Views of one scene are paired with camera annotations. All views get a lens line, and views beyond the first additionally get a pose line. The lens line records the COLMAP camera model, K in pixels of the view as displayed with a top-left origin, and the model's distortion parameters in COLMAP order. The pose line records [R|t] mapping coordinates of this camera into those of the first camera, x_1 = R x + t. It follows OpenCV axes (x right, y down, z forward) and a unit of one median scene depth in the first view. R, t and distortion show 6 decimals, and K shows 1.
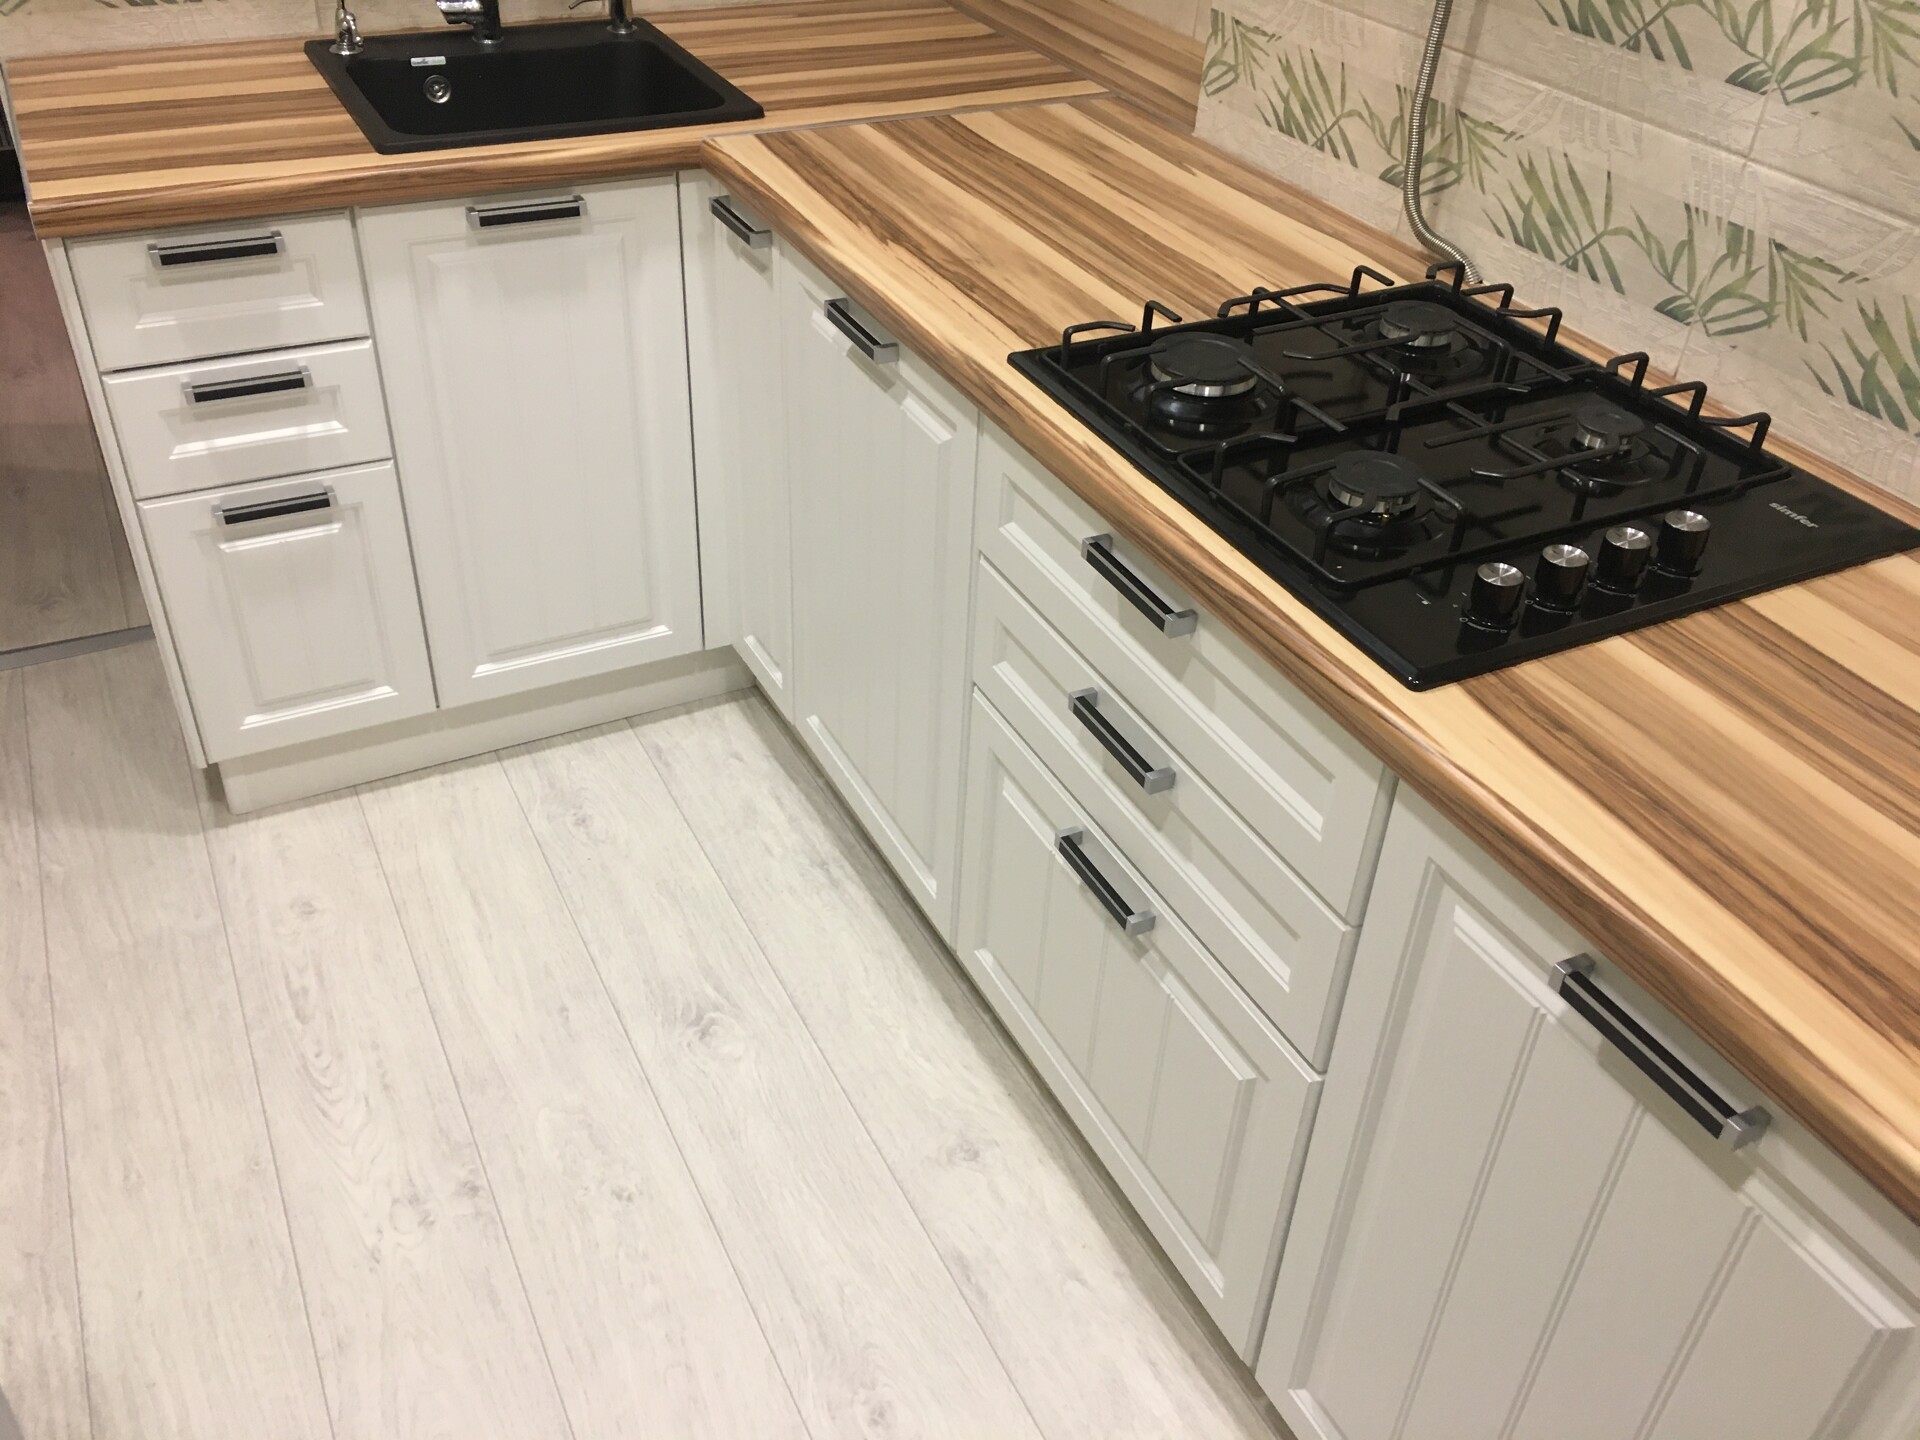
lens RADIAL K [[1650.9, 0, 927.8], [0, 1650.9, 720.3], [0, 0, 1]] dist [0.084361, -0.103675]
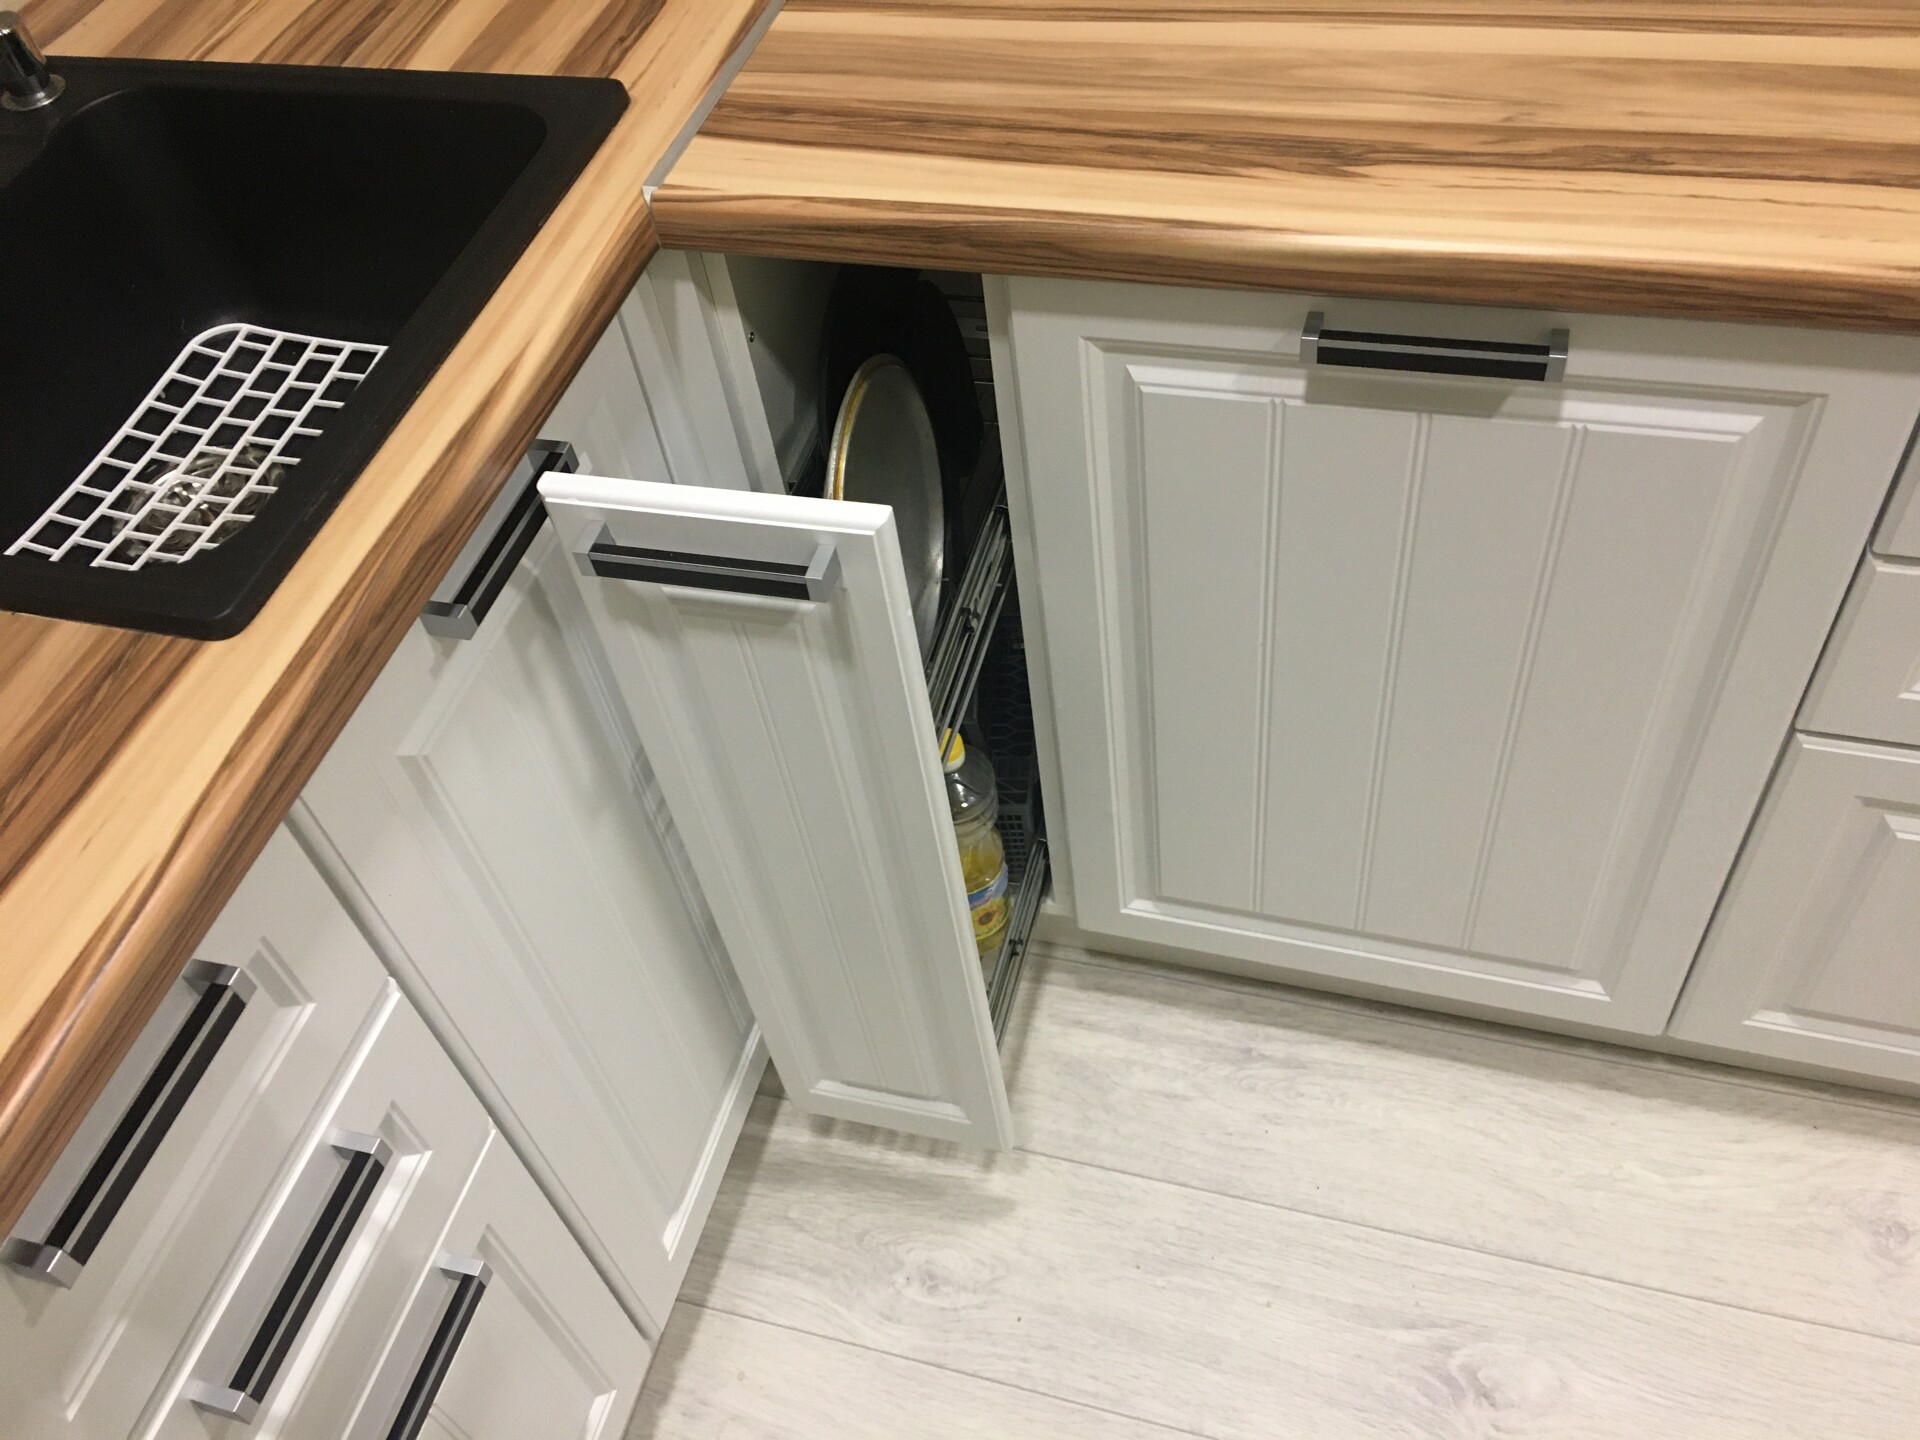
lens RADIAL K [[1645.6, 0, 946.2], [0, 1645.6, 725.5], [0, 0, 1]] dist [0.086627, -0.131407]
pose [[0.667547, -0.635366, 0.388189, -0.321110], [0.541596, 0.772123, 0.332414, -0.306023], [-0.510935, -0.011661, 0.859541, 0.484630]]
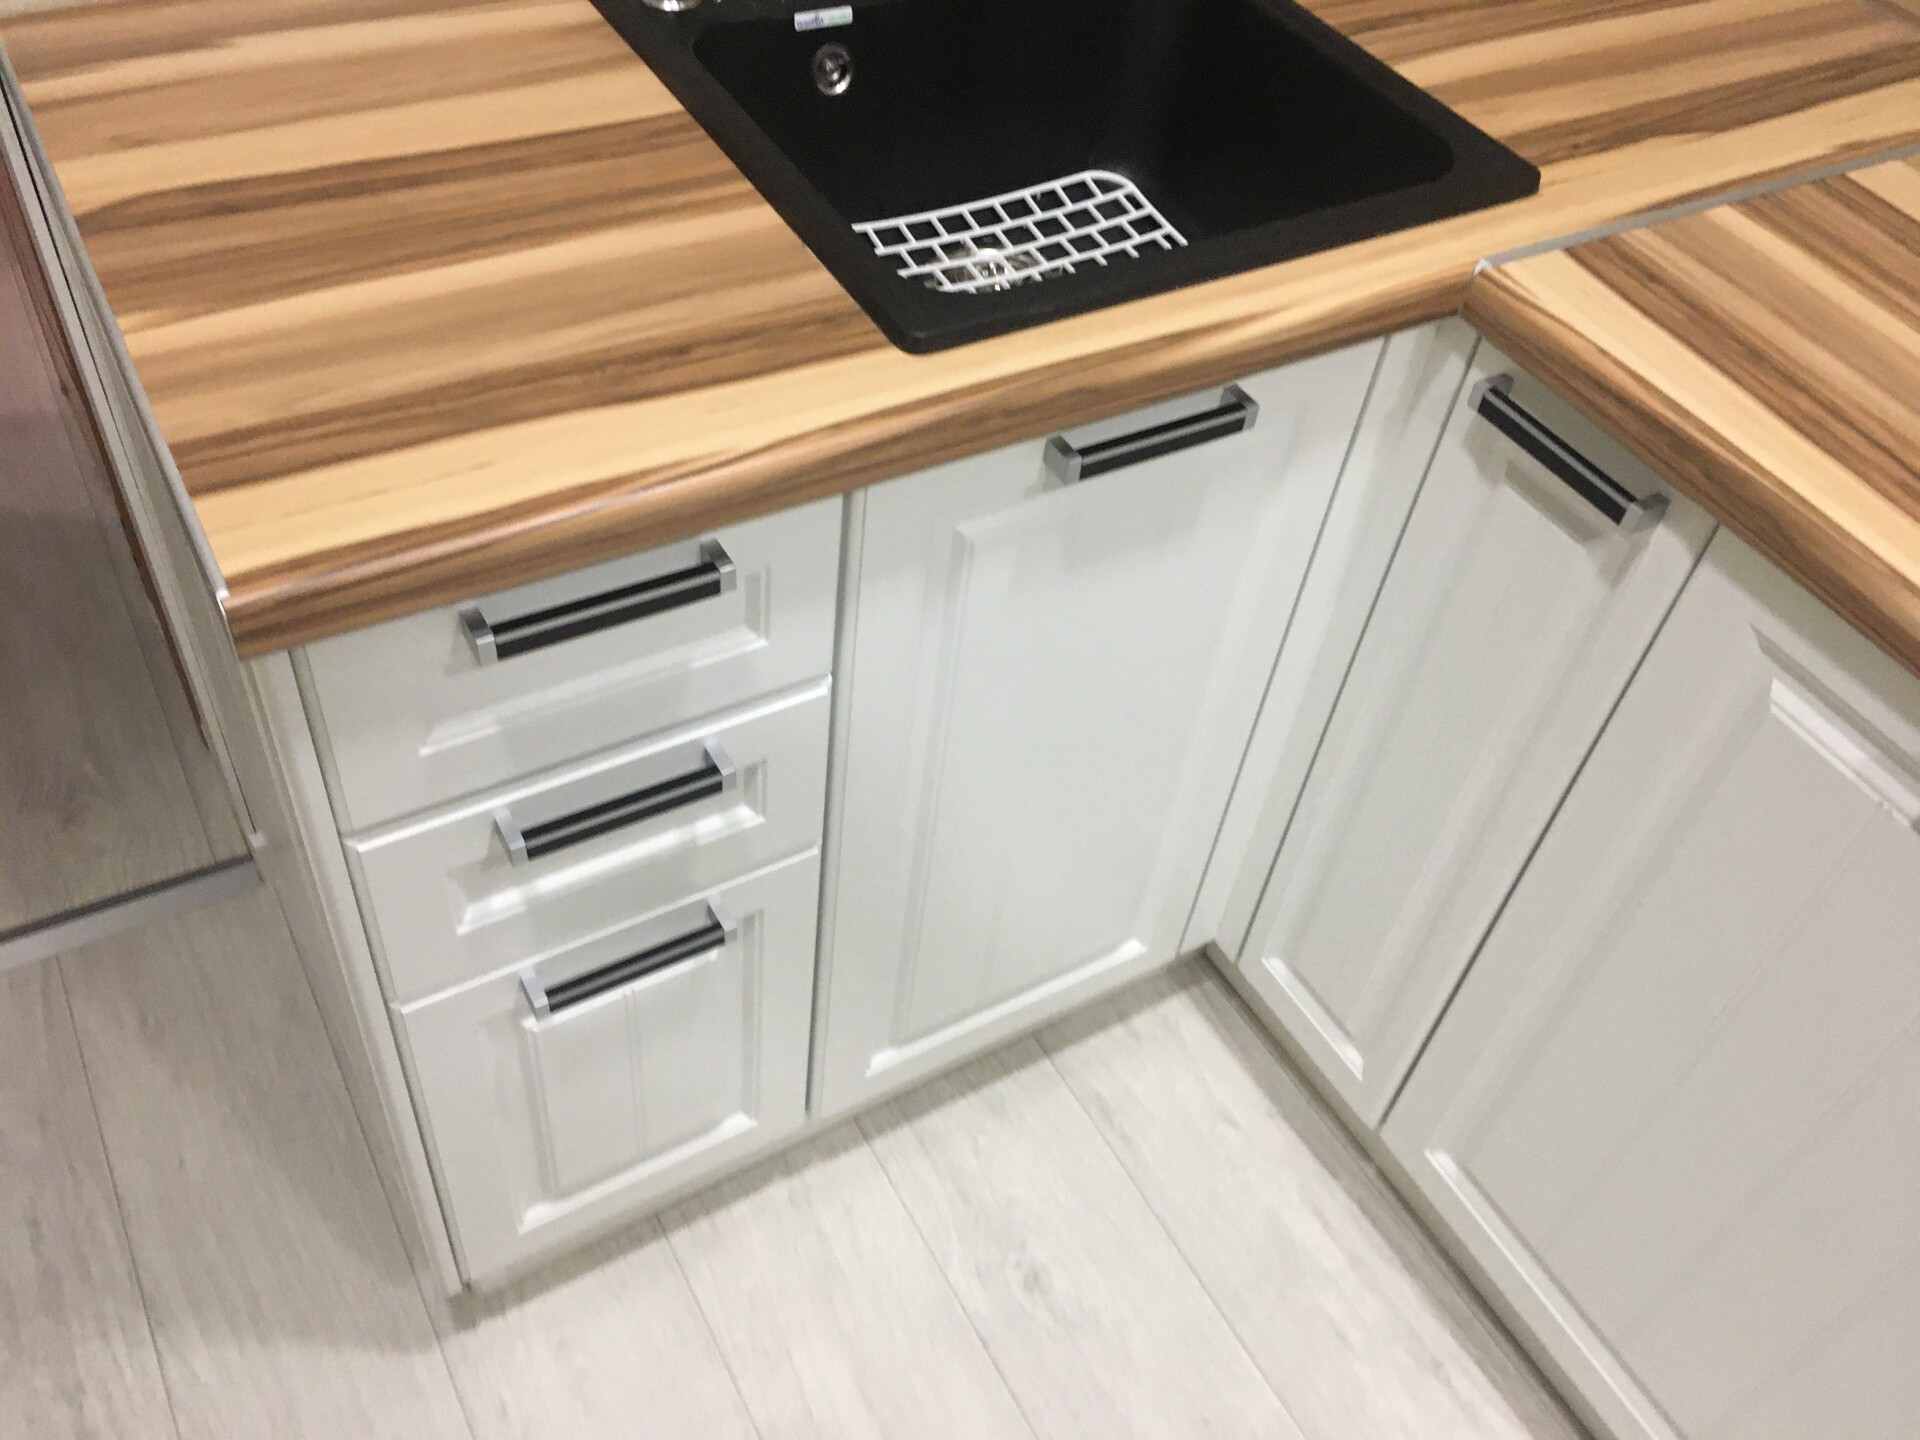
lens RADIAL K [[1645.6, 0, 946.2], [0, 1645.6, 725.5], [0, 0, 1]] dist [0.086627, -0.131407]
pose [[0.996647, -0.006504, 0.081558, -0.299691], [-0.009969, 0.979756, 0.199948, -0.277775], [-0.081207, -0.200091, 0.976406, 0.442283]]
